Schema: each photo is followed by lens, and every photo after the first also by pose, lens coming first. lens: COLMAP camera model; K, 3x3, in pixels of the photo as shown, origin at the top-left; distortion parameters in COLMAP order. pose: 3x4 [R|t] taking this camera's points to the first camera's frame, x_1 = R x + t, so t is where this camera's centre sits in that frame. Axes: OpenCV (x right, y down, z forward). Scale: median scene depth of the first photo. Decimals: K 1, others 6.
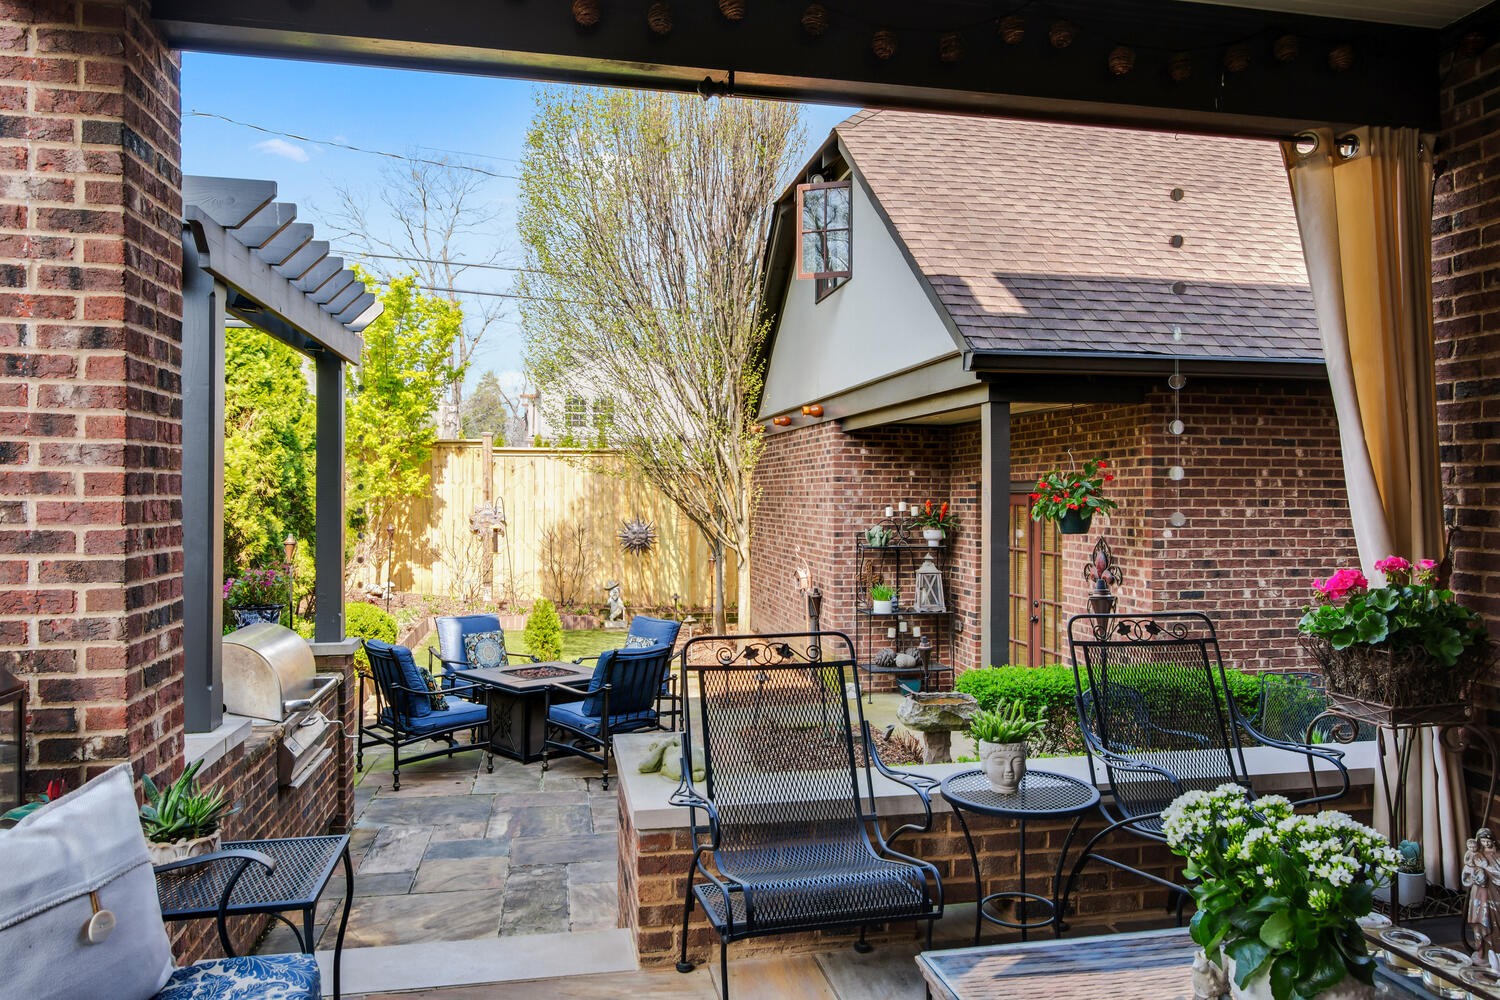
lens RADIAL K [[973.1, 0, 750.0], [0, 973.1, 500.0], [0, 0, 1]] dist [-0.000010, 0.000095]
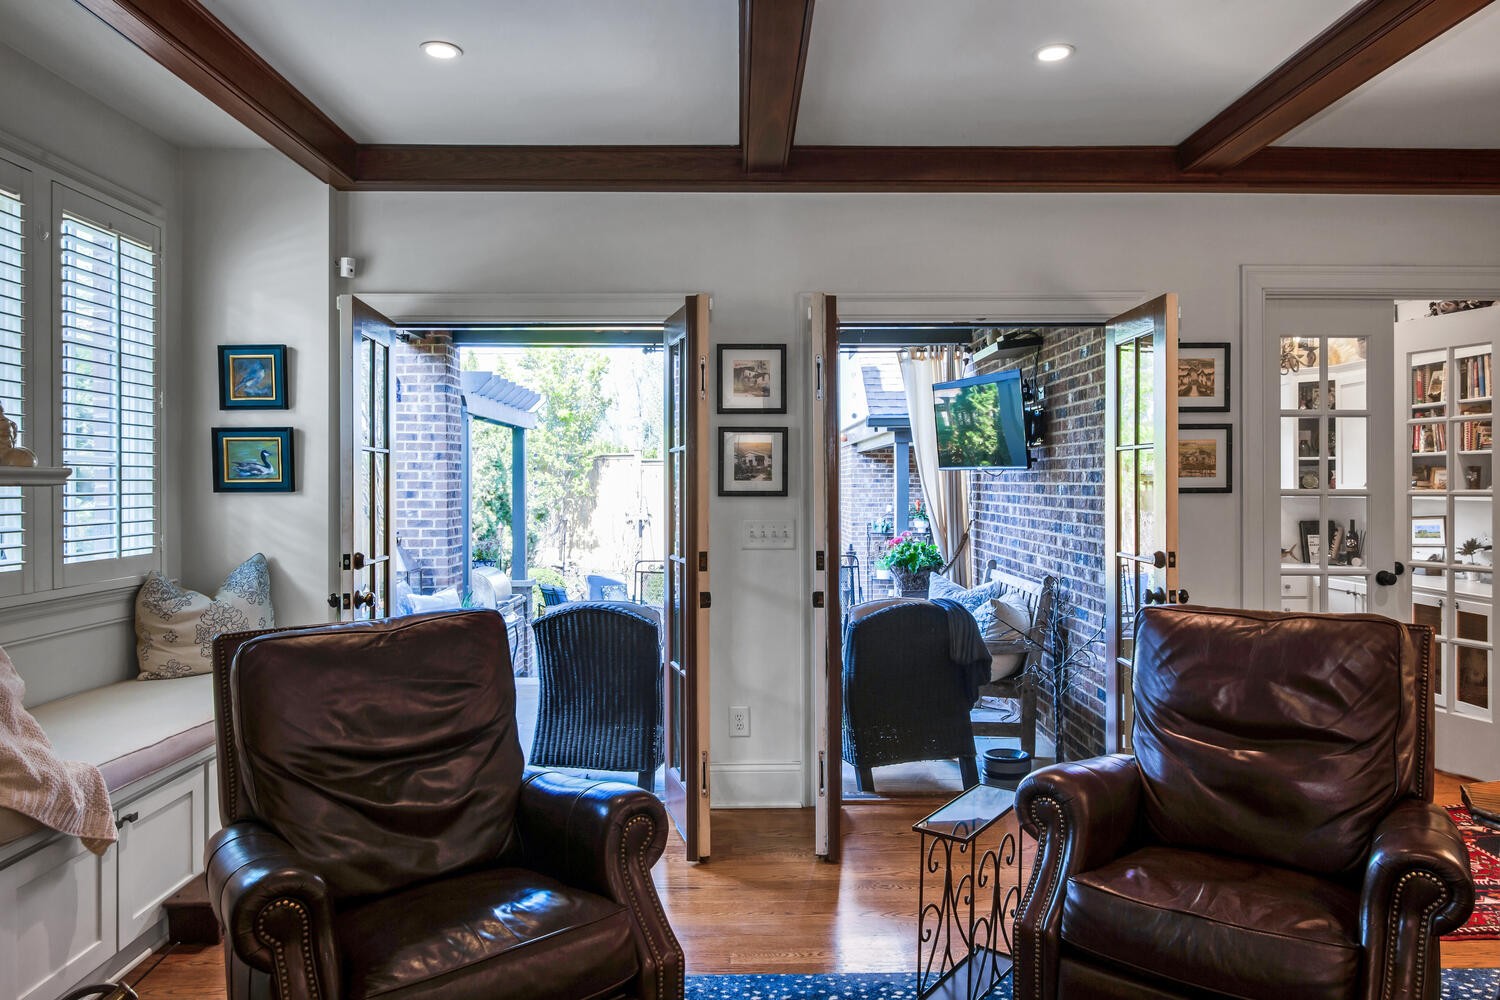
lens RADIAL K [[1015.5, 0, 750.0], [0, 1015.5, 500.0], [0, 0, 1]] dist [-0.000025, -0.002226]
pose [[0.979705, -0.002702, -0.200425, 0.312670], [0.004584, 0.999950, 0.008926, -0.018477], [0.200390, -0.009664, 0.979668, -0.652451]]
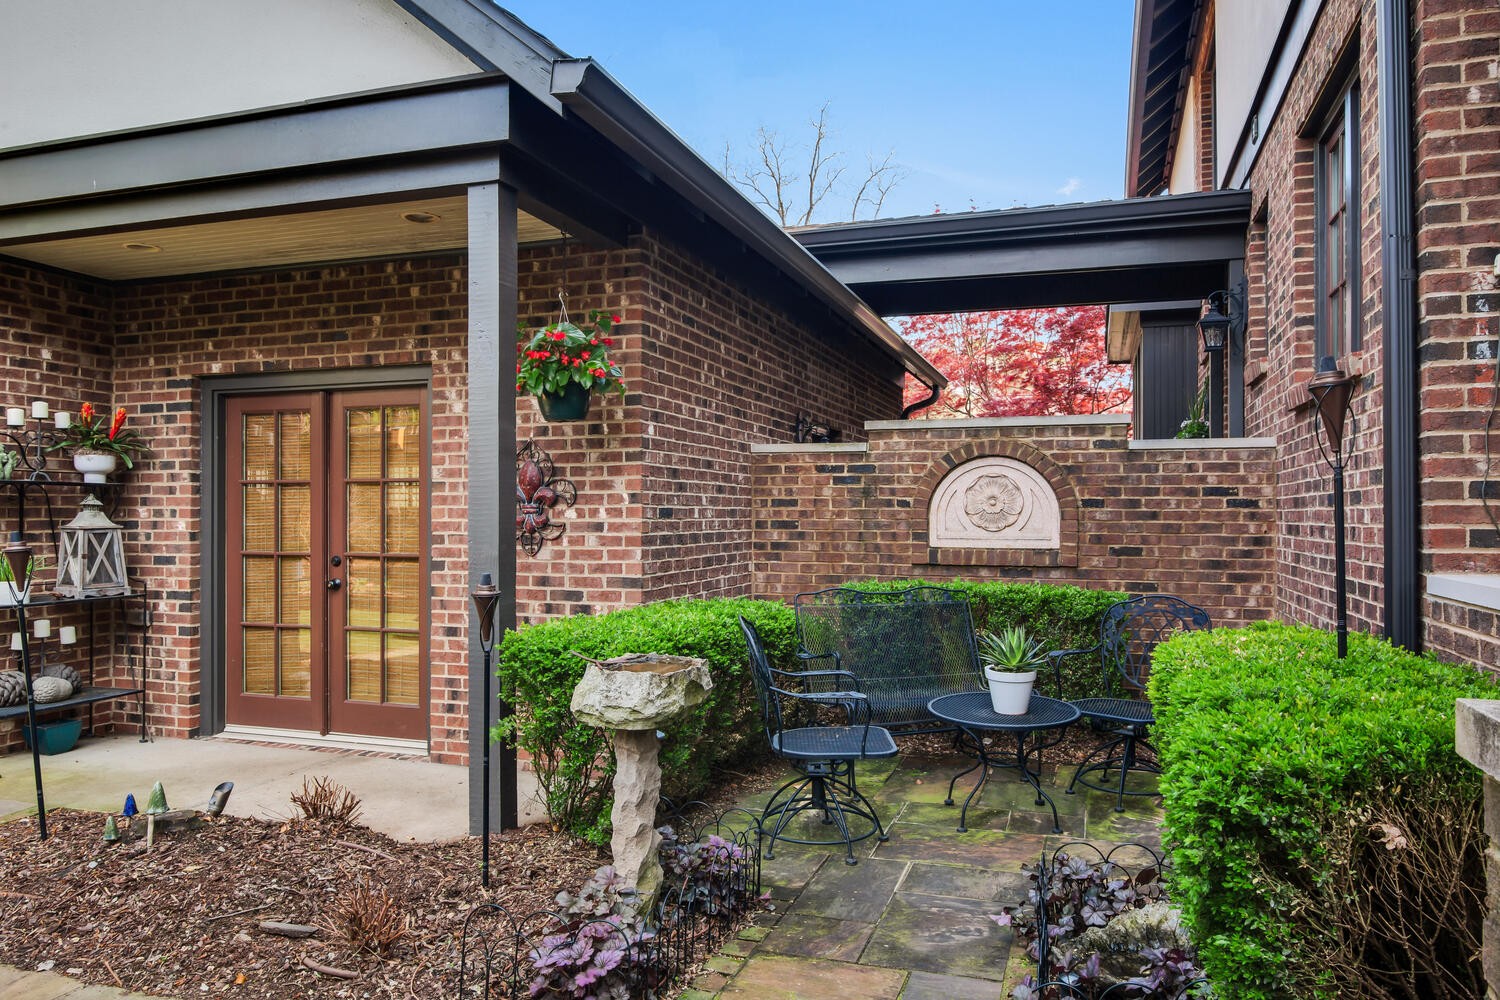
lens RADIAL K [[1015.5, 0, 750.0], [0, 1015.5, 500.0], [0, 0, 1]] dist [-0.000025, -0.002226]
pose [[0.507041, 0.006639, 0.861896, -0.189881], [0.003152, 0.999949, -0.009556, 0.091600], [-0.861916, 0.007562, 0.506995, 0.518954]]
